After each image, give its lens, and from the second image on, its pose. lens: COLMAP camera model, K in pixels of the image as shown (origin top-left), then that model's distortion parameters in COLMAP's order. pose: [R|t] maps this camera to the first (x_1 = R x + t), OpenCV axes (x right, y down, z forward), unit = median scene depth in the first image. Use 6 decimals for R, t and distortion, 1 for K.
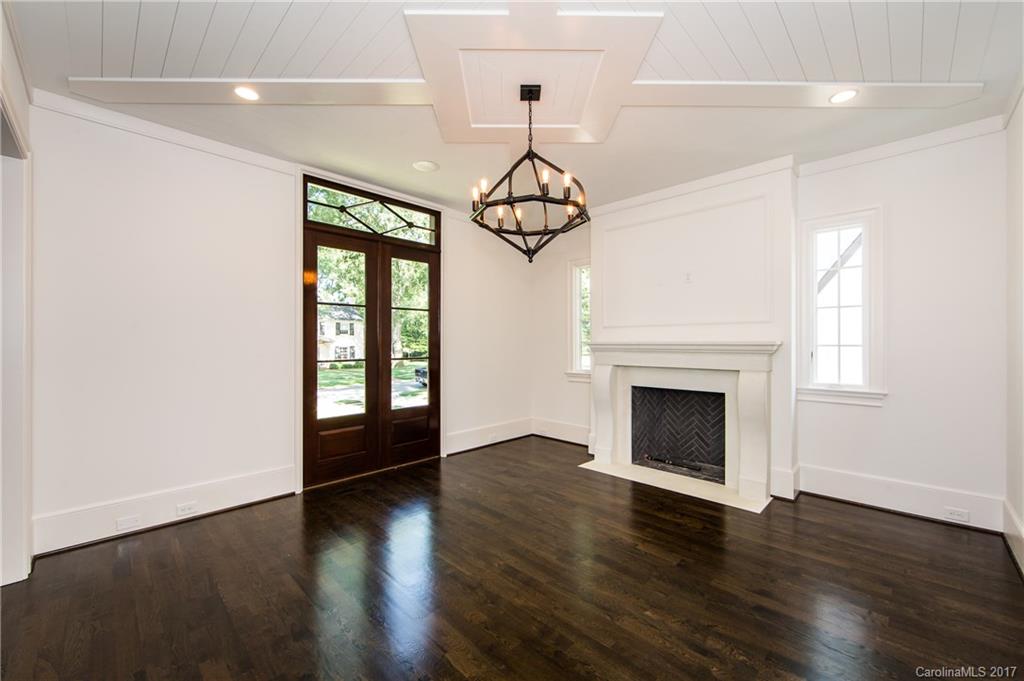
lens RADIAL K [[405.4, 0, 518.6], [0, 405.4, 347.8], [0, 0, 1]] dist [-0.001082, 0.000079]
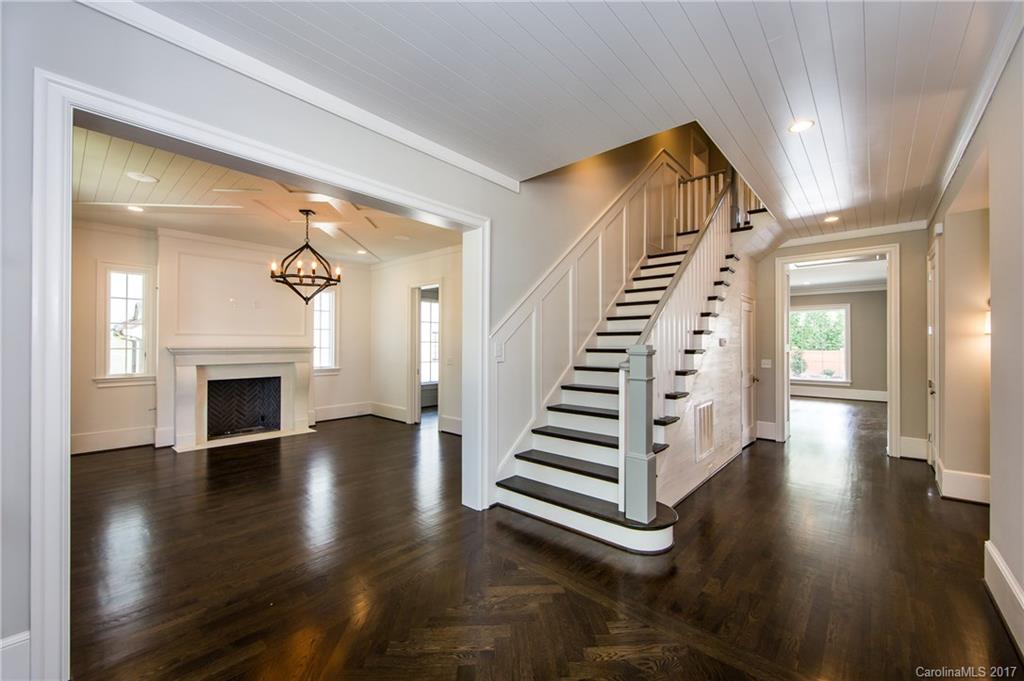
lens RADIAL K [[405.4, 0, 510.9], [0, 405.4, 343.2], [0, 0, 1]] dist [-0.001082, 0.000079]
pose [[-0.086770, 0.007056, 0.996203, -1.433884], [0.010343, 0.999927, -0.006182, -0.010936], [-0.996175, 0.009767, -0.086836, 0.180454]]
